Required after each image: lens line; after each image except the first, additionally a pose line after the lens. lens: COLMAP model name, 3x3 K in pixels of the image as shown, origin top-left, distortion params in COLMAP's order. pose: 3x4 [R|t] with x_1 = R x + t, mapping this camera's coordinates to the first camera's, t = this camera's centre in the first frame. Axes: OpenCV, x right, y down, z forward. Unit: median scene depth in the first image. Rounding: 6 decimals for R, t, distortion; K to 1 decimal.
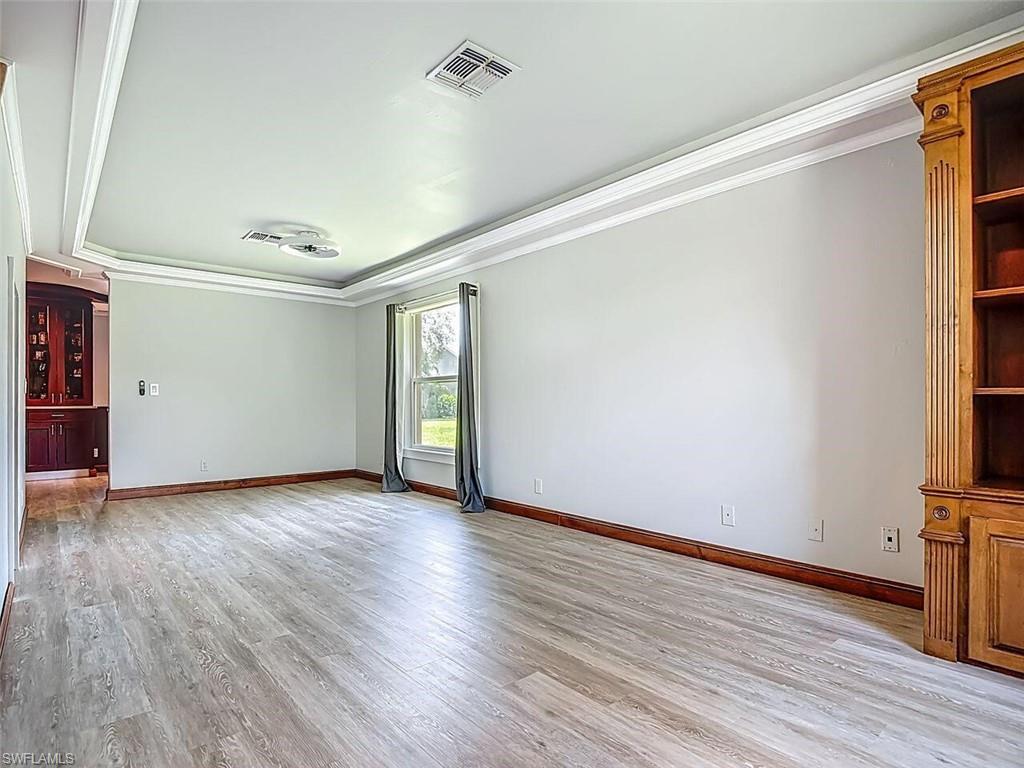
lens RADIAL K [[541.3, 0, 524.8], [0, 541.3, 399.8], [0, 0, 1]] dist [-0.007176, -0.012286]
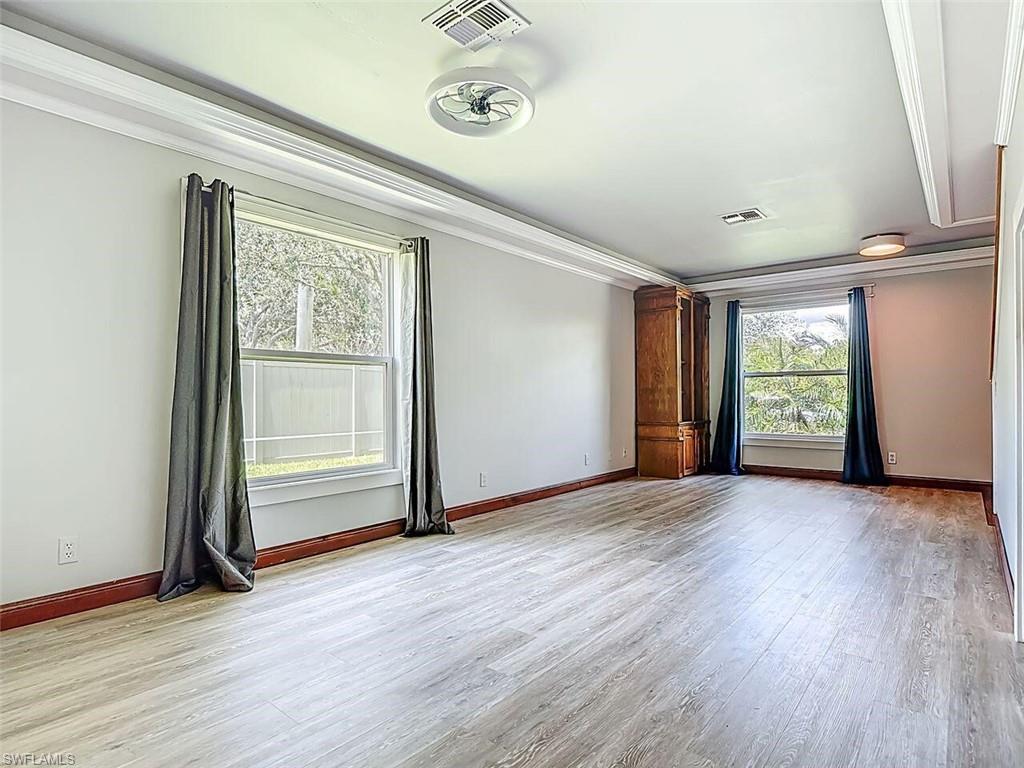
lens RADIAL K [[545.9, 0, 496.0], [0, 545.9, 391.6], [0, 0, 1]] dist [0.002036, -0.018317]
pose [[-0.132074, 0.015478, 0.991119, -2.120034], [-0.001507, 0.999874, -0.015816, 0.028244], [-0.991239, -0.003583, -0.132034, 2.398028]]
